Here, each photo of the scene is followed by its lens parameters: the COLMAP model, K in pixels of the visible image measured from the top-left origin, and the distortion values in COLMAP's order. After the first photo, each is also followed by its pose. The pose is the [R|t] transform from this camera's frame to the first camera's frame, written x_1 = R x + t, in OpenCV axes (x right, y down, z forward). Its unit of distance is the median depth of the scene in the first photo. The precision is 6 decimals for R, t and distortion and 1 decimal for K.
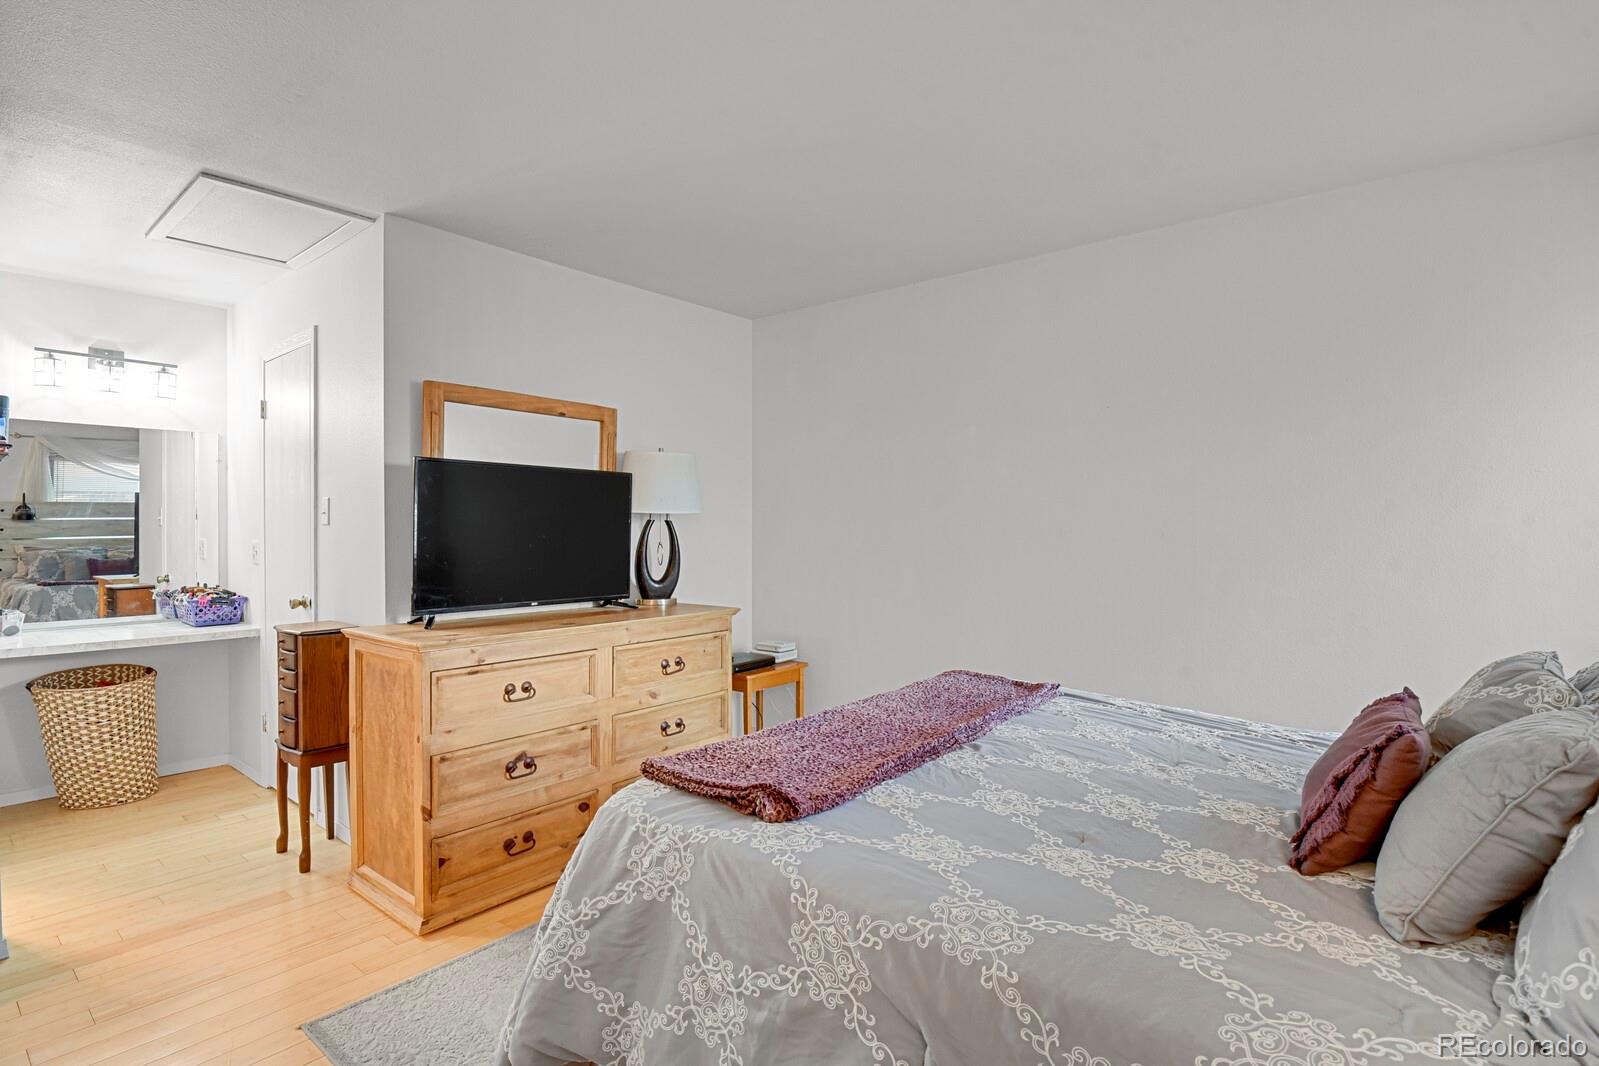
lens RADIAL K [[781.4, 0, 806.5], [0, 781.4, 530.9], [0, 0, 1]] dist [-0.021497, -0.004689]
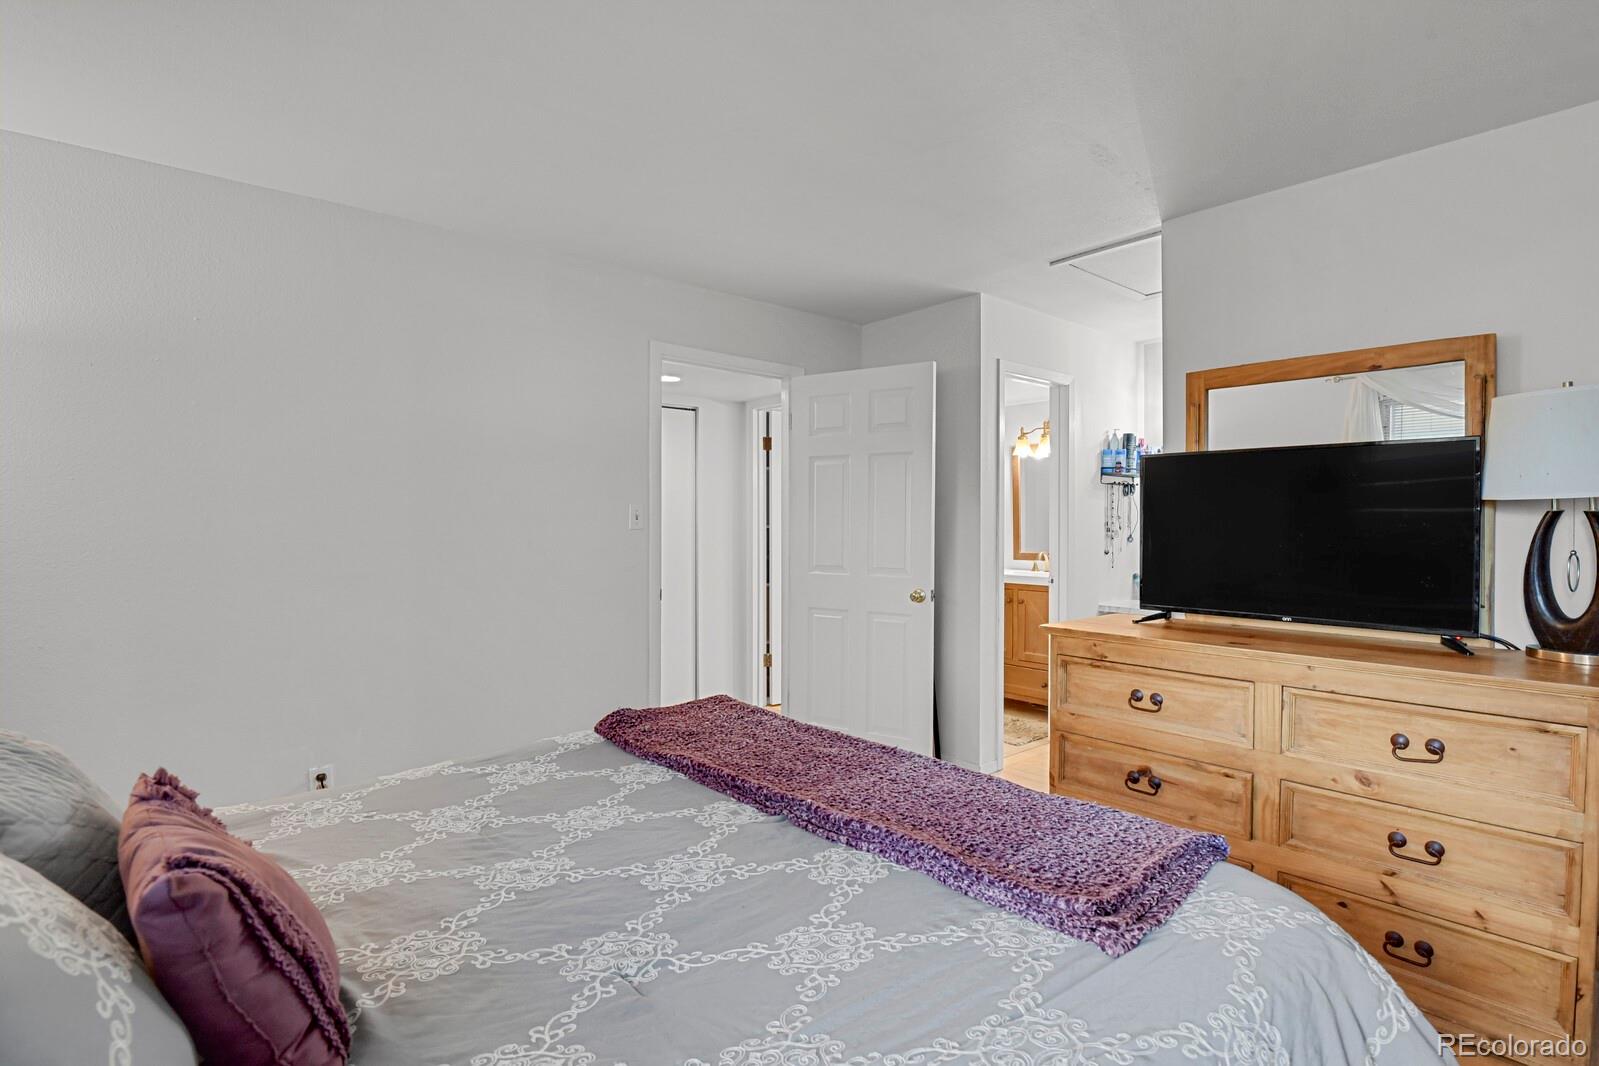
lens RADIAL K [[781.4, 0, 806.4], [0, 781.4, 532.9], [0, 0, 1]] dist [-0.021497, -0.004689]
pose [[-0.170477, 0.010705, -0.985304, 0.555391], [-0.006072, 0.999911, 0.011914, -0.001699], [0.985343, 0.008013, -0.170396, 0.693274]]
